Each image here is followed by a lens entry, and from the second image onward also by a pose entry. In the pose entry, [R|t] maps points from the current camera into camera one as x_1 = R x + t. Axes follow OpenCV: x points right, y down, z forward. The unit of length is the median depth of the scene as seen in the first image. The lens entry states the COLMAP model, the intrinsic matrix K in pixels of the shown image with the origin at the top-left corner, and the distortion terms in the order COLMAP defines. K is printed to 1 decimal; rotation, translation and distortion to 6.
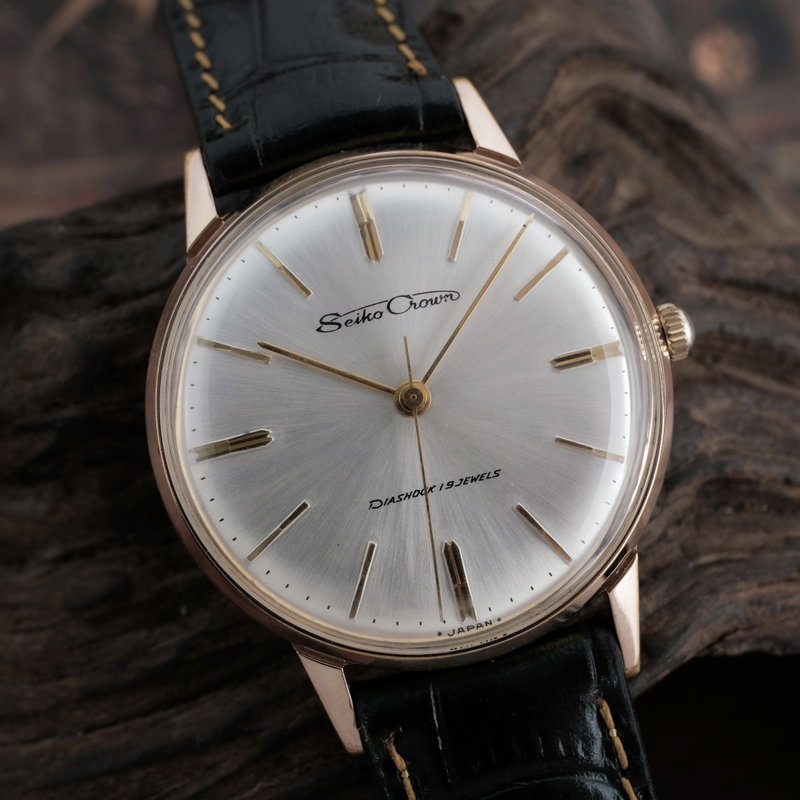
lens RADIAL K [[1616.4, 0, 400.0], [0, 1616.4, 400.0], [0, 0, 1]] dist [0.007536, 0.166213]
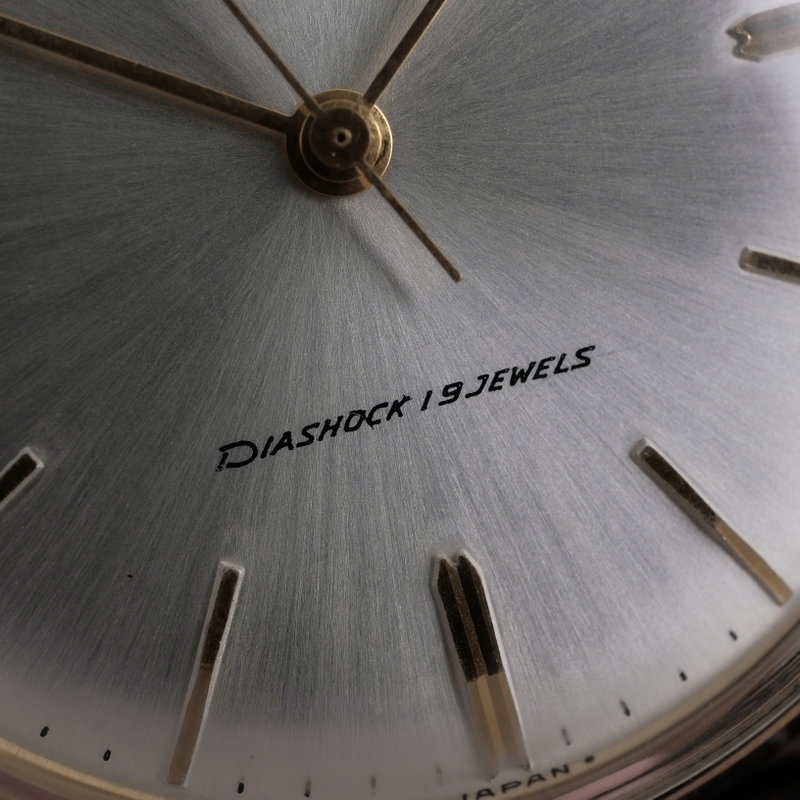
lens RADIAL K [[1616.4, 0, 400.0], [0, 1616.4, 400.0], [0, 0, 1]] dist [0.007536, 0.166213]
pose [[0.998517, -0.020082, 0.050608, 0.002342], [0.013927, 0.992775, 0.119182, 0.012375], [-0.052635, -0.118300, 0.991582, 0.654940]]
